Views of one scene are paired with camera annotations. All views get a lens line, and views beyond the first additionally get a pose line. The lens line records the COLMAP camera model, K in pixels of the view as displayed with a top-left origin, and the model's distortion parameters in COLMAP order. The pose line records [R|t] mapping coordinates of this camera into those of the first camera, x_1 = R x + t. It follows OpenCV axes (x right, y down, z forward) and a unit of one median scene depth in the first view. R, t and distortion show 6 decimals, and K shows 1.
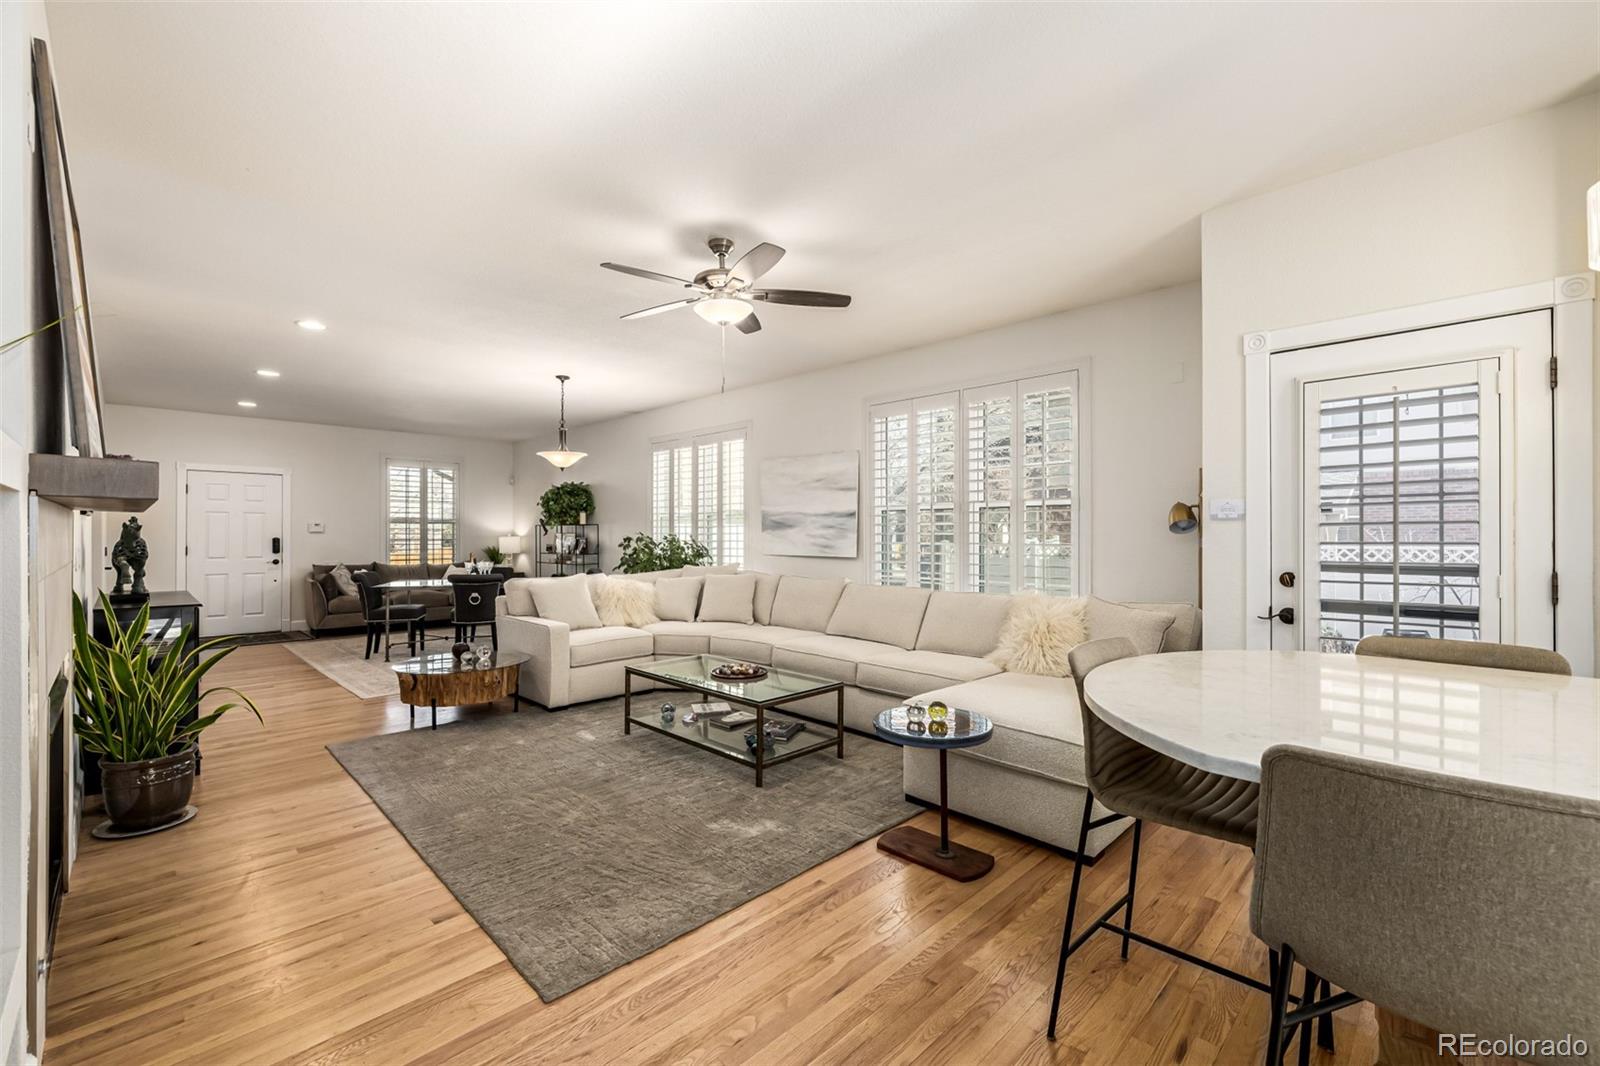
lens RADIAL K [[672.7, 0, 798.4], [0, 672.7, 530.6], [0, 0, 1]] dist [0.001134, -0.000037]
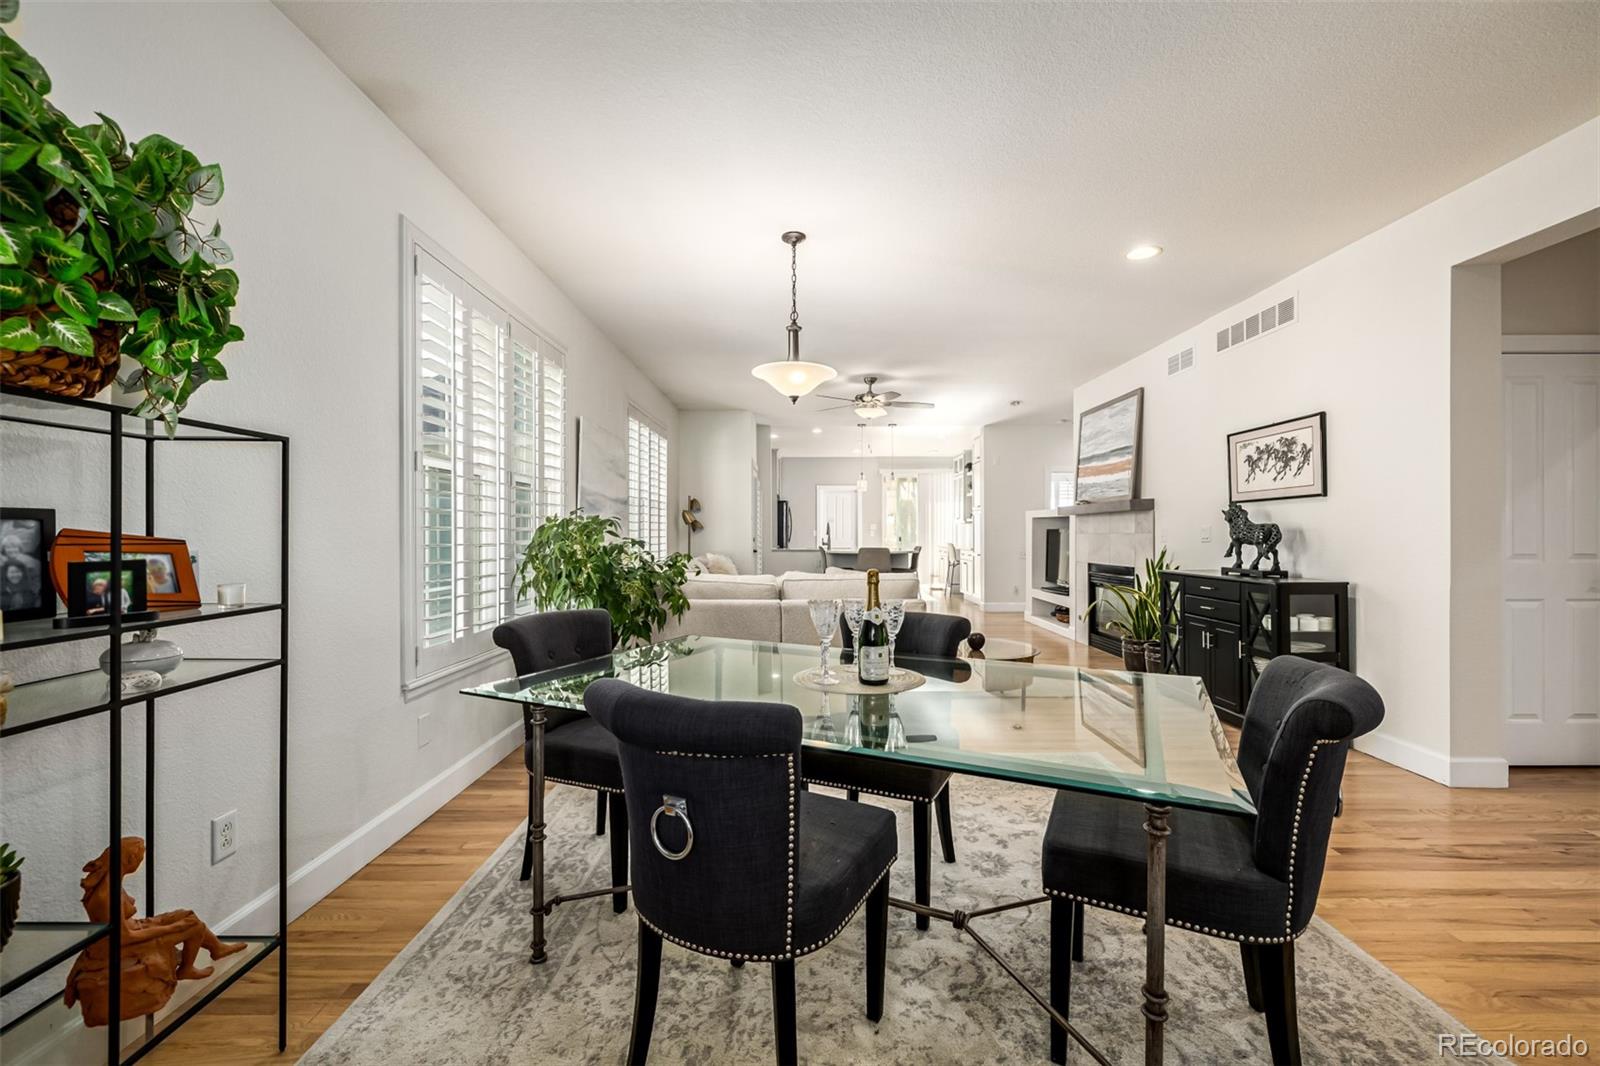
lens RADIAL K [[672.7, 0, 798.8], [0, 672.7, 534.1], [0, 0, 1]] dist [0.001134, -0.000037]
pose [[-0.706105, -0.001709, 0.708105, -0.794021], [-0.002770, 0.999996, -0.000348, 0.023224], [-0.708101, -0.002207, -0.706107, 1.470821]]
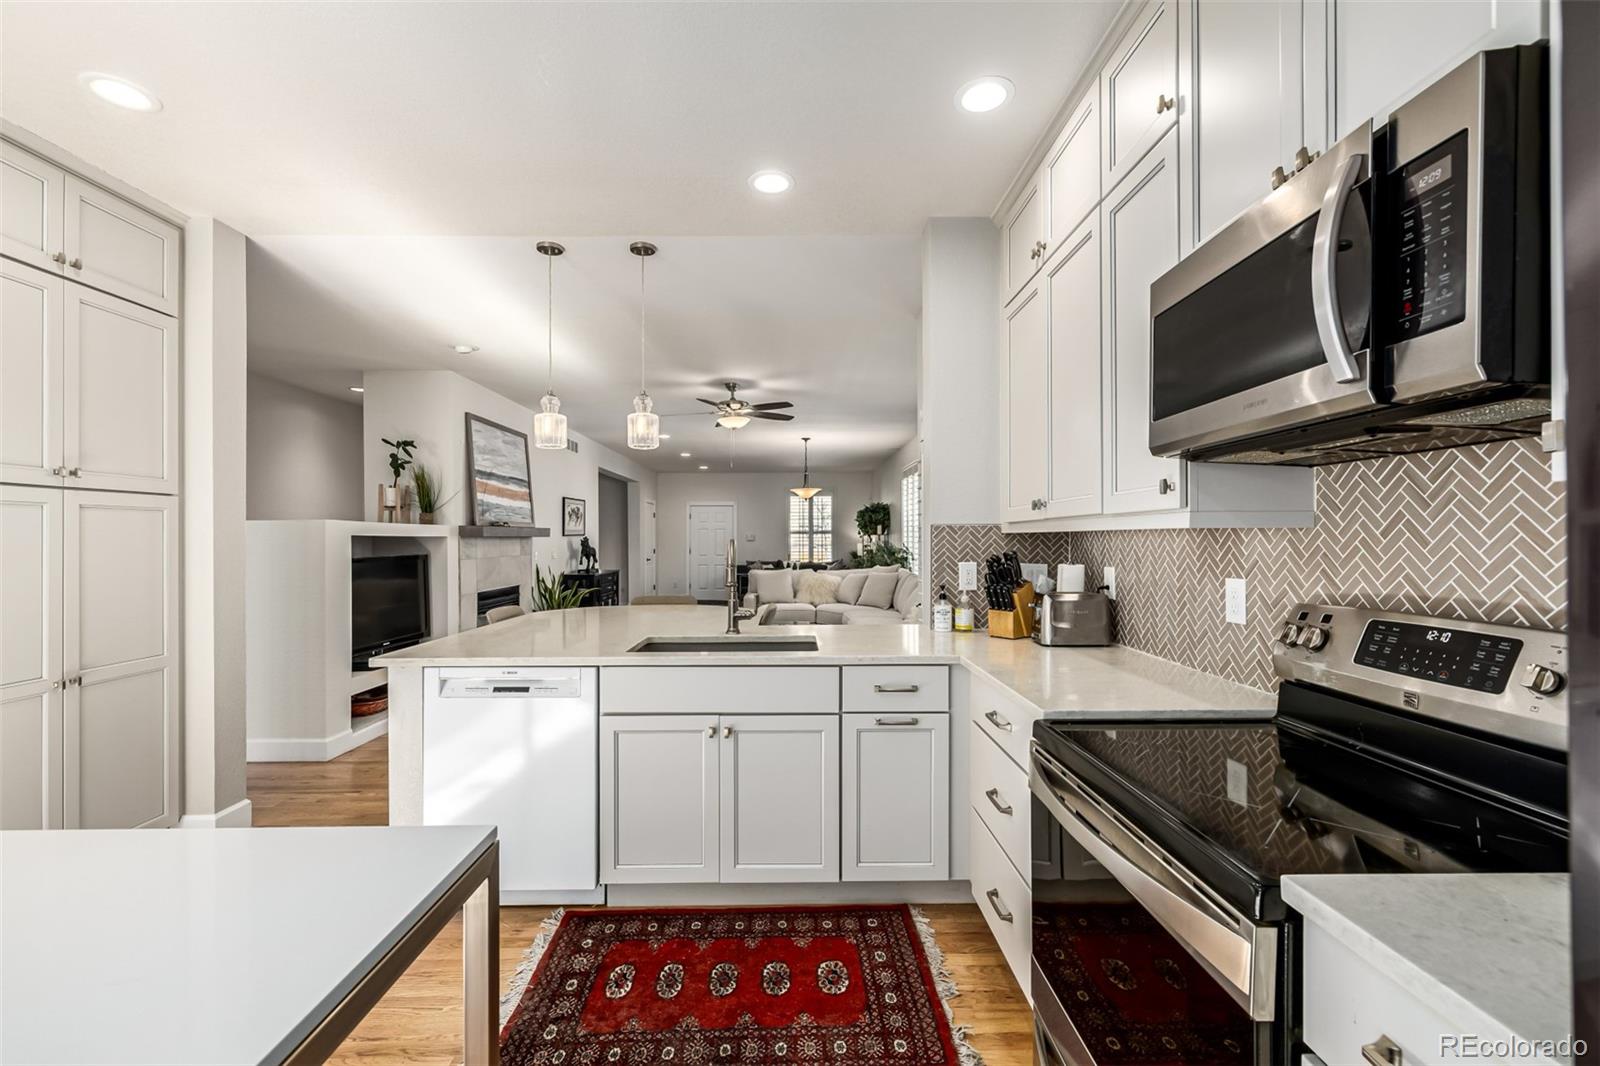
lens RADIAL K [[672.7, 0, 796.0], [0, 672.7, 537.5], [0, 0, 1]] dist [0.001134, -0.000037]
pose [[0.713469, -0.003980, -0.700675, 0.725096], [0.007075, 0.999974, 0.001524, -0.009501], [0.700651, -0.006045, 0.713479, -0.095913]]
